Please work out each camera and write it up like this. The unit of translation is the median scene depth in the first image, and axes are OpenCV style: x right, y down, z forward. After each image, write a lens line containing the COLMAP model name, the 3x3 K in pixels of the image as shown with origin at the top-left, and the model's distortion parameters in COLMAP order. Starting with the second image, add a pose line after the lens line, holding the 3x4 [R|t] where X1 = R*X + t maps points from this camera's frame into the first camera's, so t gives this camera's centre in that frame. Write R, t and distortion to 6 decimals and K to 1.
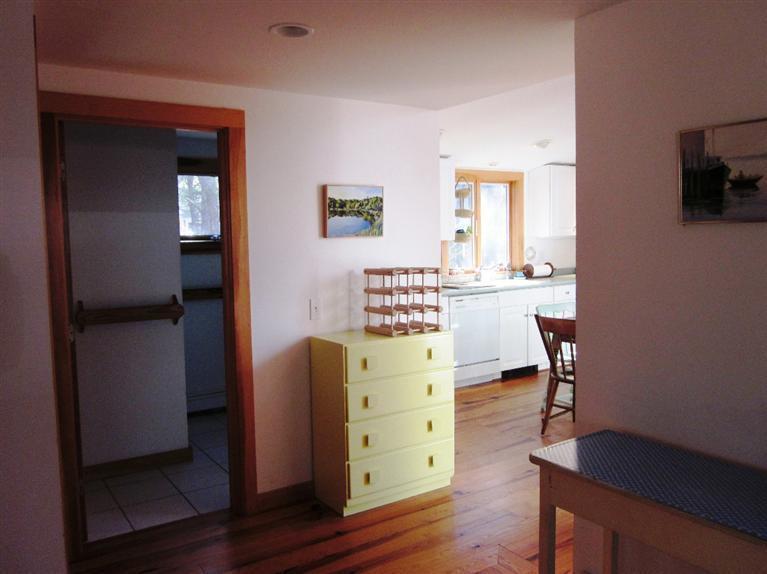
lens RADIAL K [[632.1, 0, 382.5], [0, 632.1, 287.3], [0, 0, 1]] dist [-0.036017, 0.001820]
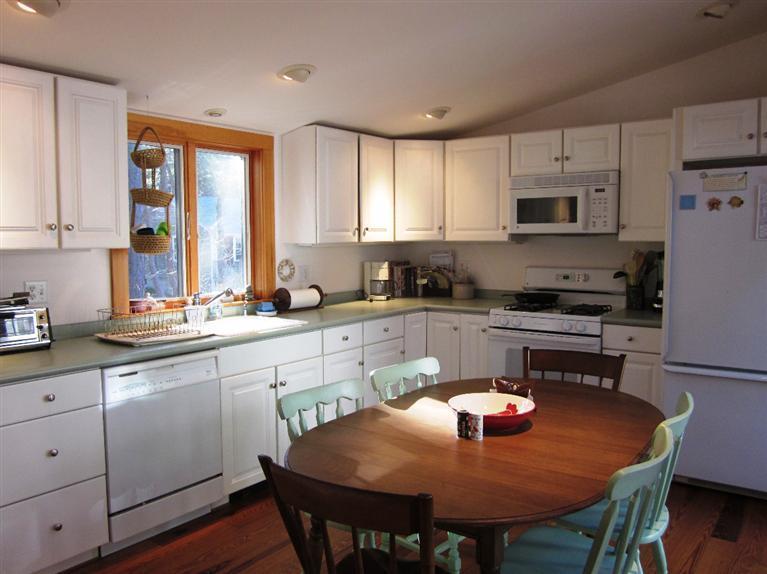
lens RADIAL K [[632.1, 0, 382.0], [0, 632.1, 286.3], [0, 0, 1]] dist [-0.036017, 0.001820]
pose [[0.941718, -0.008890, 0.336286, 0.120772], [0.010958, 0.999931, -0.004253, -0.035777], [-0.336225, 0.007690, 0.941750, 0.407805]]
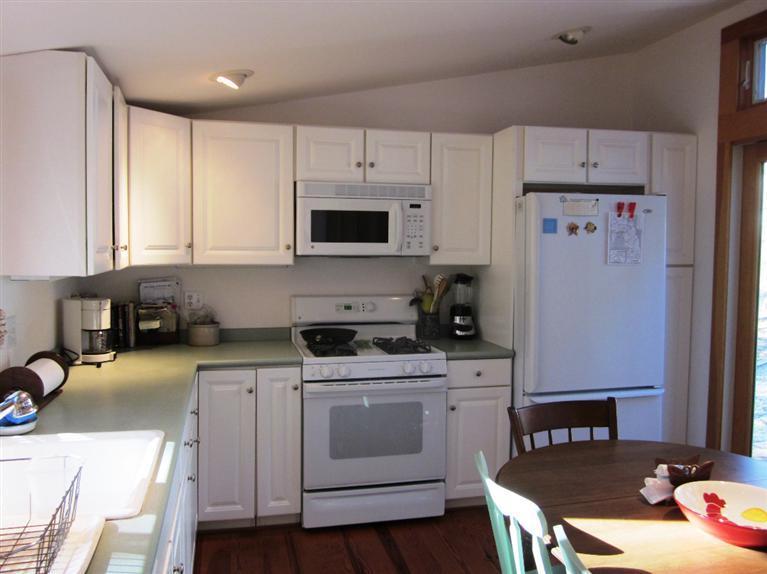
lens RADIAL K [[632.1, 0, 382.3], [0, 632.1, 285.2], [0, 0, 1]] dist [-0.036017, 0.001820]
pose [[0.347732, -0.028156, 0.937171, 0.037575], [0.061010, 0.998110, 0.007349, -0.062039], [-0.935607, 0.054621, 0.348792, 0.686823]]
